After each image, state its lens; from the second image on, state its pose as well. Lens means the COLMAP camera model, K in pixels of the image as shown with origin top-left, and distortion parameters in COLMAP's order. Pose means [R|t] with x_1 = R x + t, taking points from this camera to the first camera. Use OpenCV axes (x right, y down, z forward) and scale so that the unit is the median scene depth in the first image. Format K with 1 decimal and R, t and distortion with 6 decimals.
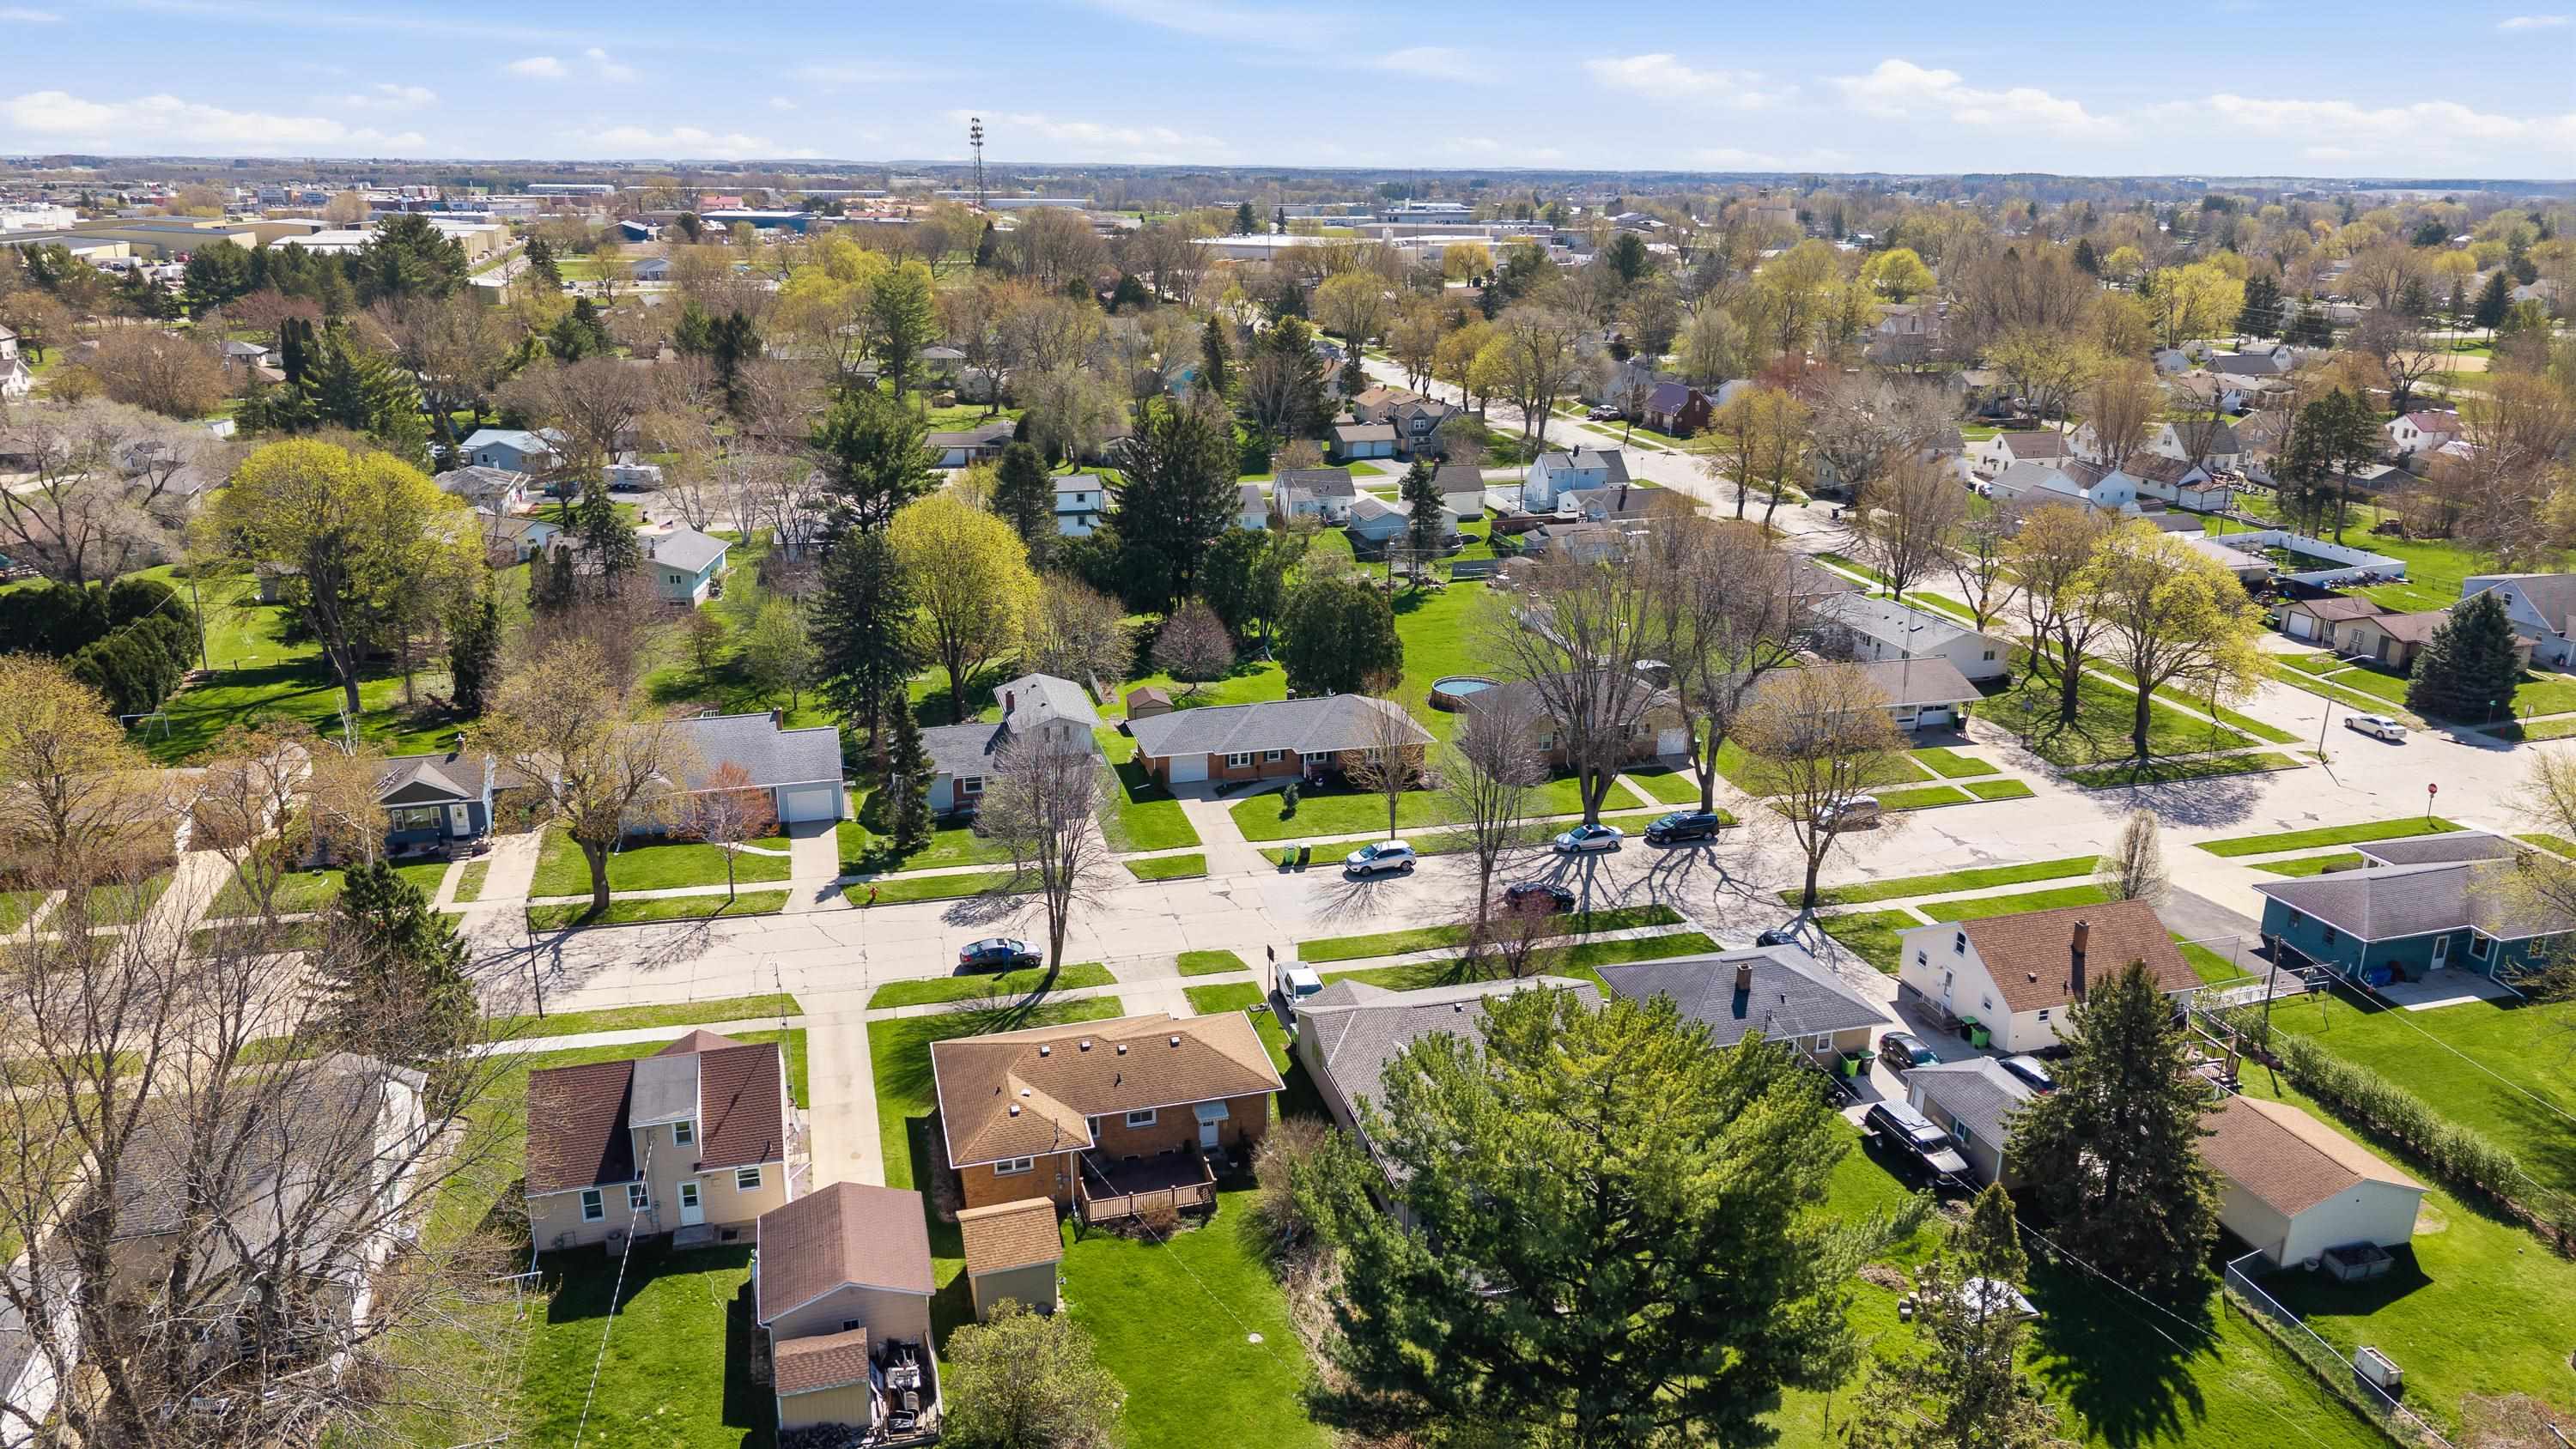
lens RADIAL K [[1804.6, 0, 1288.0], [0, 1804.6, 724.5], [0, 0, 1]] dist [0.048976, -0.054323]
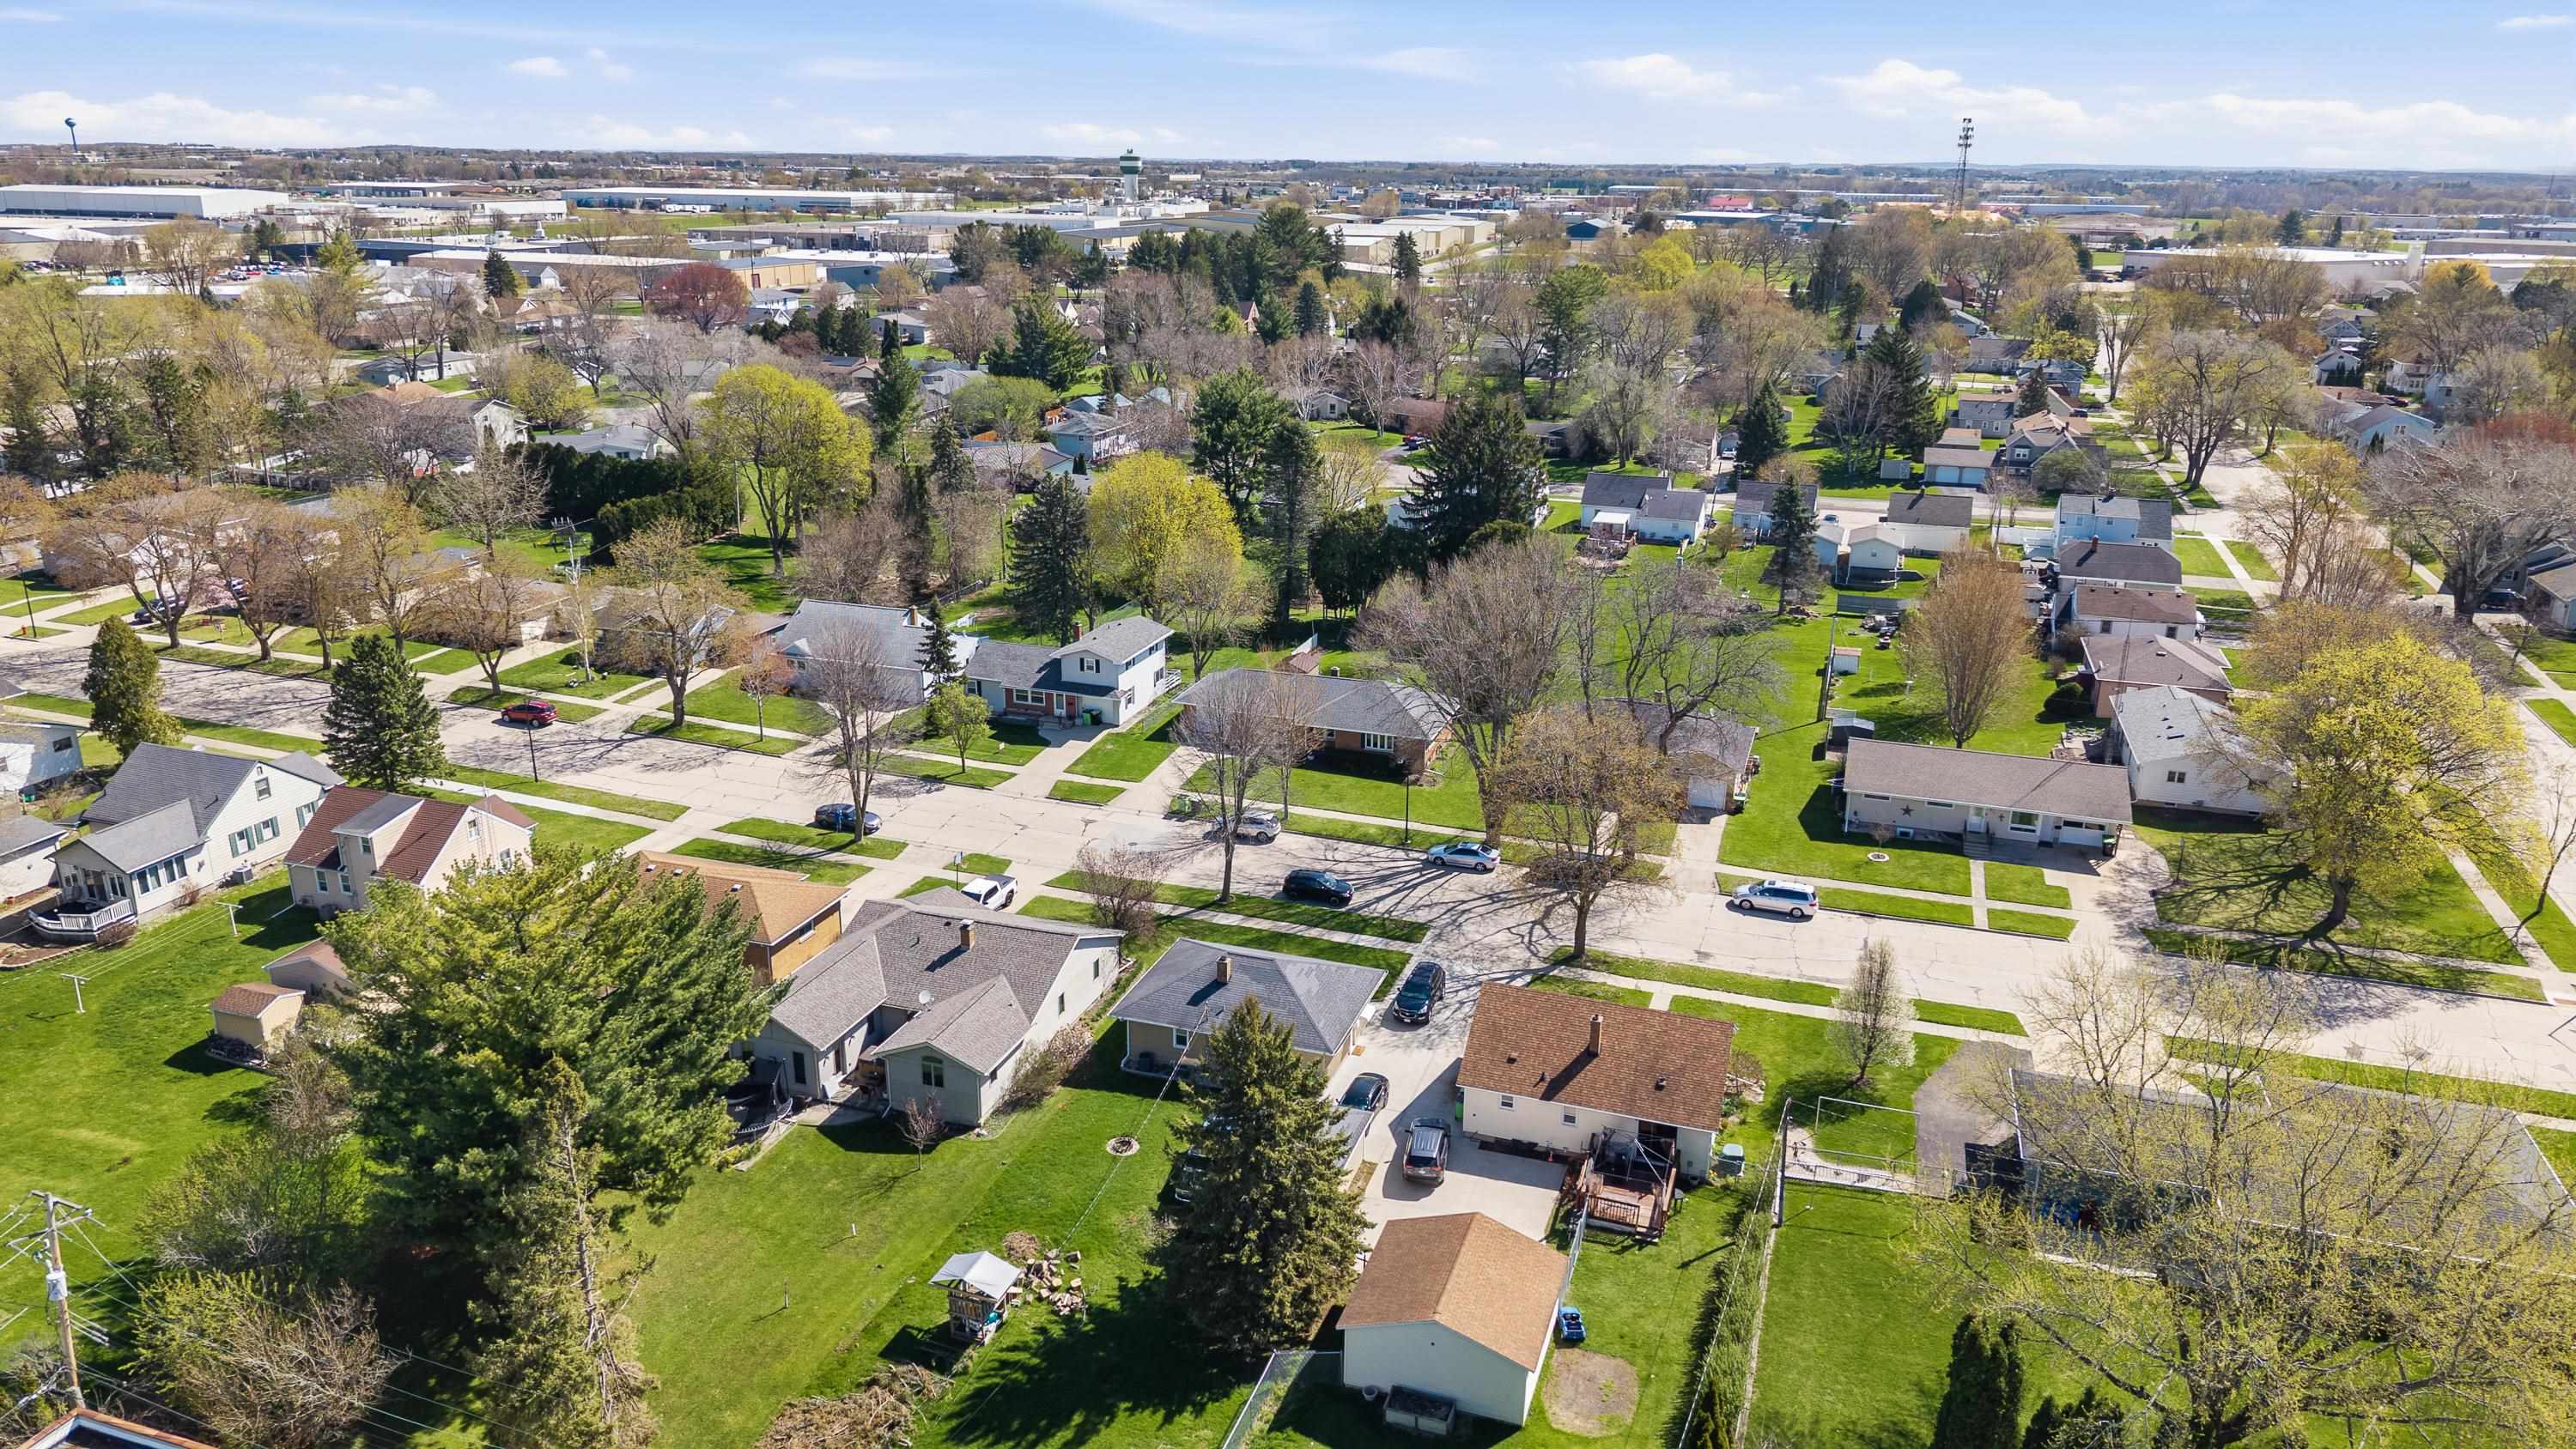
lens RADIAL K [[1804.6, 0, 1288.0], [0, 1804.6, 724.5], [0, 0, 1]] dist [0.048976, -0.054323]
pose [[0.813524, 0.176099, -0.554227, 0.596317], [-0.177348, 0.982776, 0.051945, -0.038199], [0.553829, 0.056032, 0.830743, 0.137894]]
